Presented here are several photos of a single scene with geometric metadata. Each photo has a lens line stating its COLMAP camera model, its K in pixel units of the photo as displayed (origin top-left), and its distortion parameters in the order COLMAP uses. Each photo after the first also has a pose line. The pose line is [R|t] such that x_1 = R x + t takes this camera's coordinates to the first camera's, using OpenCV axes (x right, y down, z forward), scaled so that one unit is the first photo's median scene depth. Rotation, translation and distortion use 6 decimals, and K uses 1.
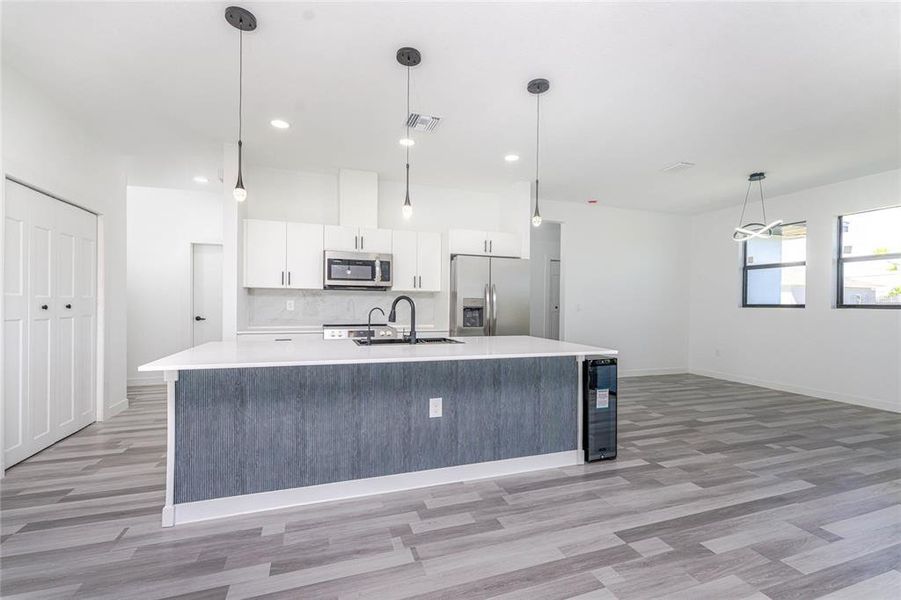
lens RADIAL K [[376.4, 0, 443.6], [0, 376.4, 307.9], [0, 0, 1]] dist [0.000725, -0.000052]
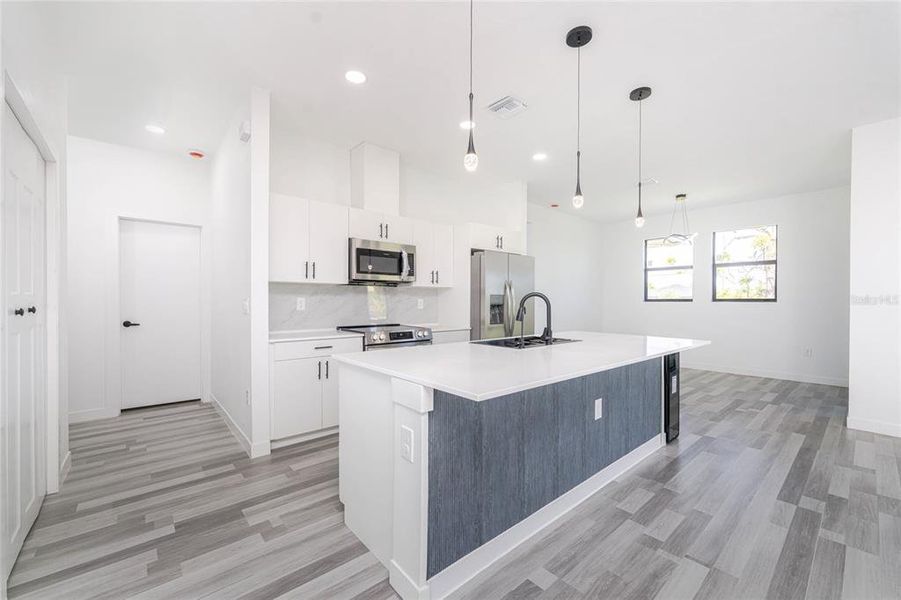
lens RADIAL K [[376.4, 0, 443.6], [0, 376.4, 307.9], [0, 0, 1]] dist [0.000725, -0.000052]
pose [[0.930722, -0.014849, 0.365427, -0.433212], [0.011403, 0.999868, 0.011588, -0.004921], [-0.365551, -0.006618, 0.930768, 0.147969]]
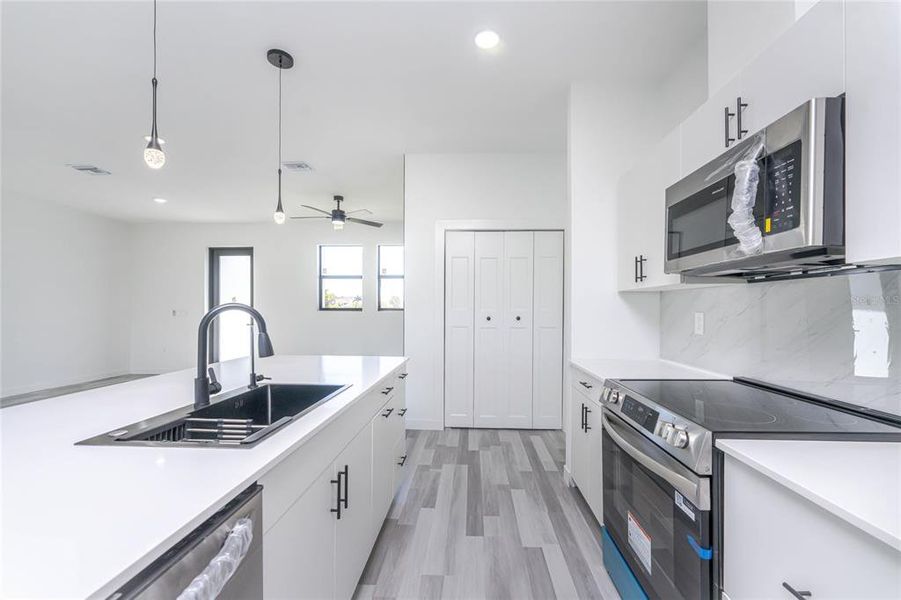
lens RADIAL K [[376.4, 0, 443.6], [0, 376.4, 307.9], [0, 0, 1]] dist [0.000725, -0.000052]
pose [[-0.404374, -0.015086, -0.914469, 0.130020], [-0.013748, 0.999851, -0.010415, -0.015031], [0.914491, 0.008360, -0.404521, 0.915906]]
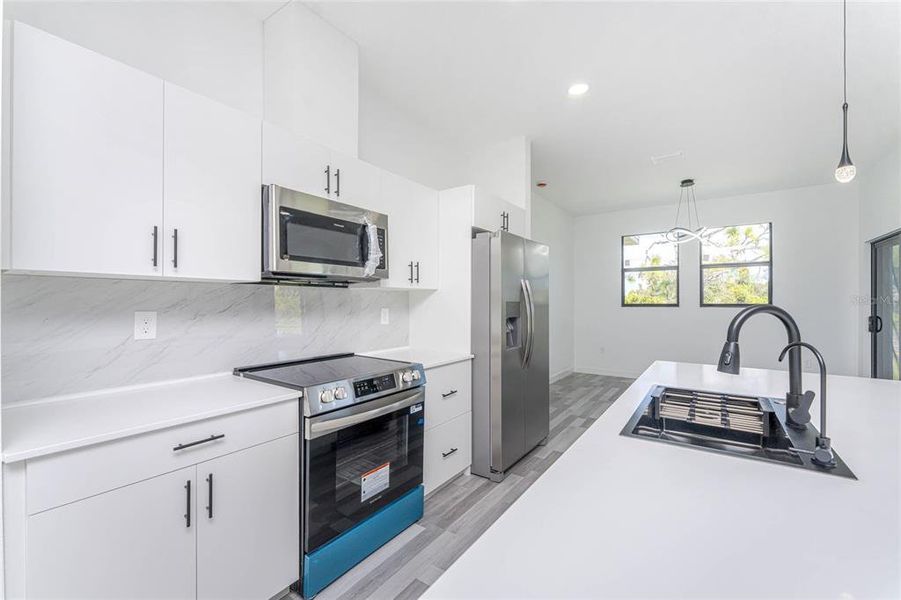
lens RADIAL K [[397.8, 0, 455.5], [0, 397.8, 305.8], [0, 0, 1]] dist [-0.001907, -0.000255]
pose [[0.819445, -0.014184, 0.572982, -0.396546], [0.015964, 0.999871, 0.001920, -0.022910], [-0.572935, 0.007573, 0.819566, 0.546810]]
